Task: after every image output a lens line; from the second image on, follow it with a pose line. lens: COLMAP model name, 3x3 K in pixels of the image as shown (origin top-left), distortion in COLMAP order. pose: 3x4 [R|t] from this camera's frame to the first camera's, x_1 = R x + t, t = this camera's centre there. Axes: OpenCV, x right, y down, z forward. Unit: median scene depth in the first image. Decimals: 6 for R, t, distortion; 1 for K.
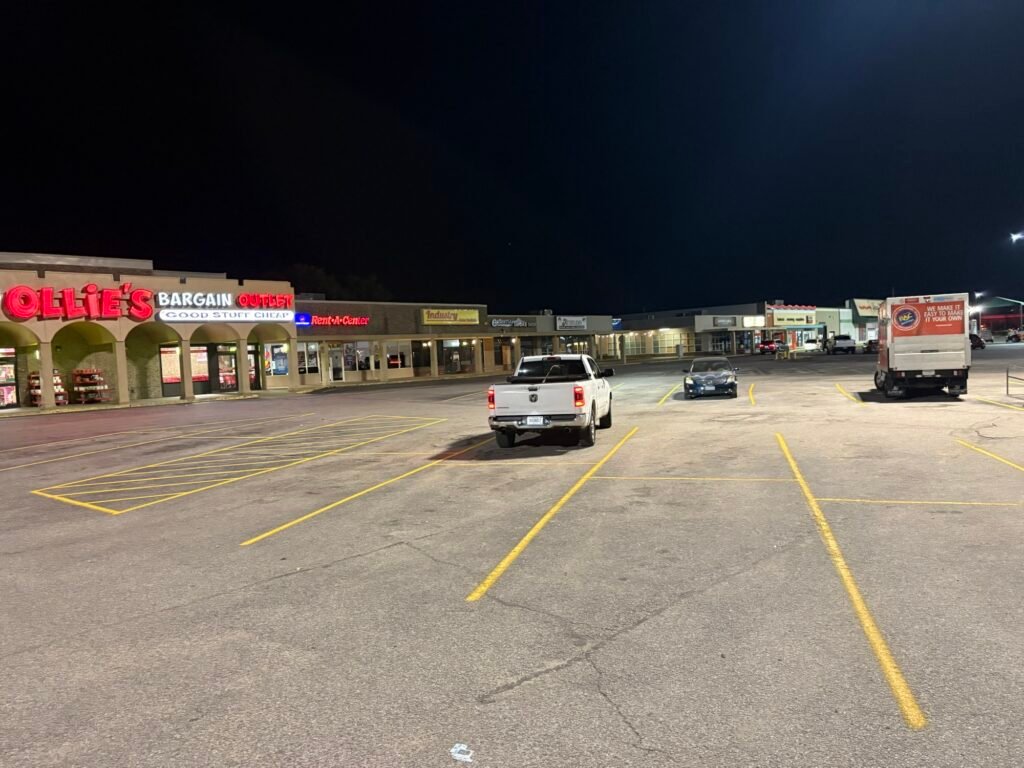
lens RADIAL K [[765.9, 0, 502.1], [0, 765.9, 388.3], [0, 0, 1]] dist [0.071451, -0.084721]
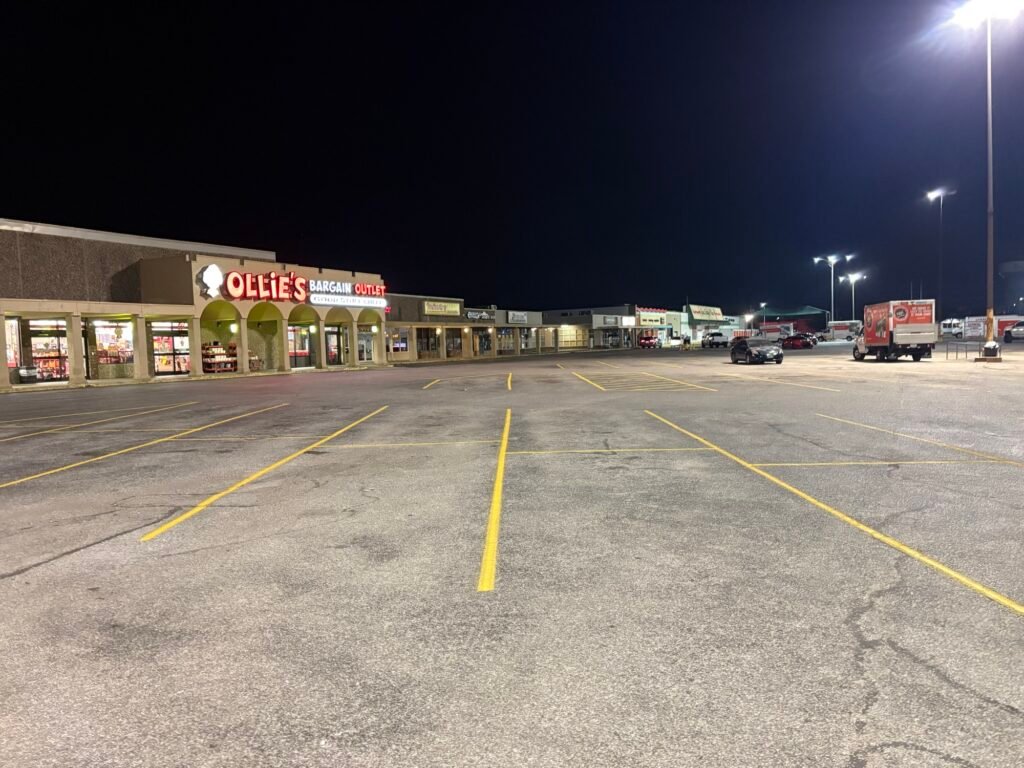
lens RADIAL K [[765.9, 0, 502.1], [0, 765.9, 388.3], [0, 0, 1]] dist [0.071451, -0.084721]
pose [[0.965473, 0.001635, 0.260497, -0.294624], [-0.001960, 0.999998, 0.000986, 0.028297], [-0.260494, -0.001462, 0.965474, -0.158752]]
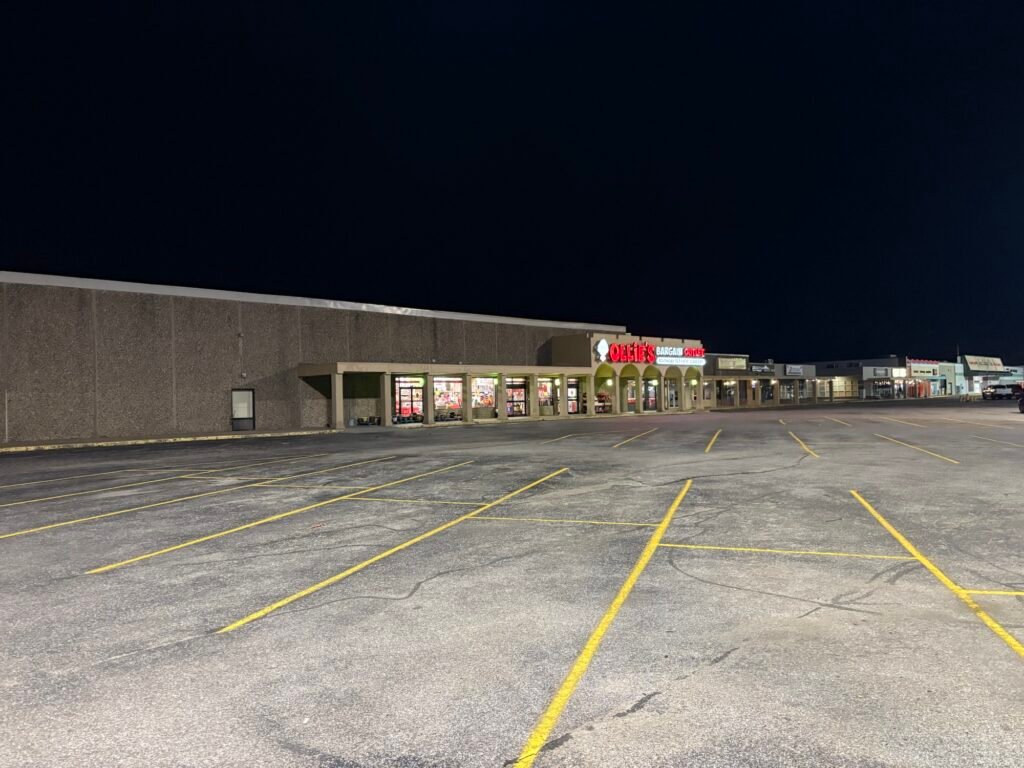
lens RADIAL K [[765.9, 0, 502.1], [0, 765.9, 388.3], [0, 0, 1]] dist [0.071451, -0.084721]
pose [[0.999292, 0.024671, -0.028419, -0.458643], [-0.026261, 0.998027, -0.057025, 0.042554], [0.026956, 0.057731, 0.997968, -0.411106]]
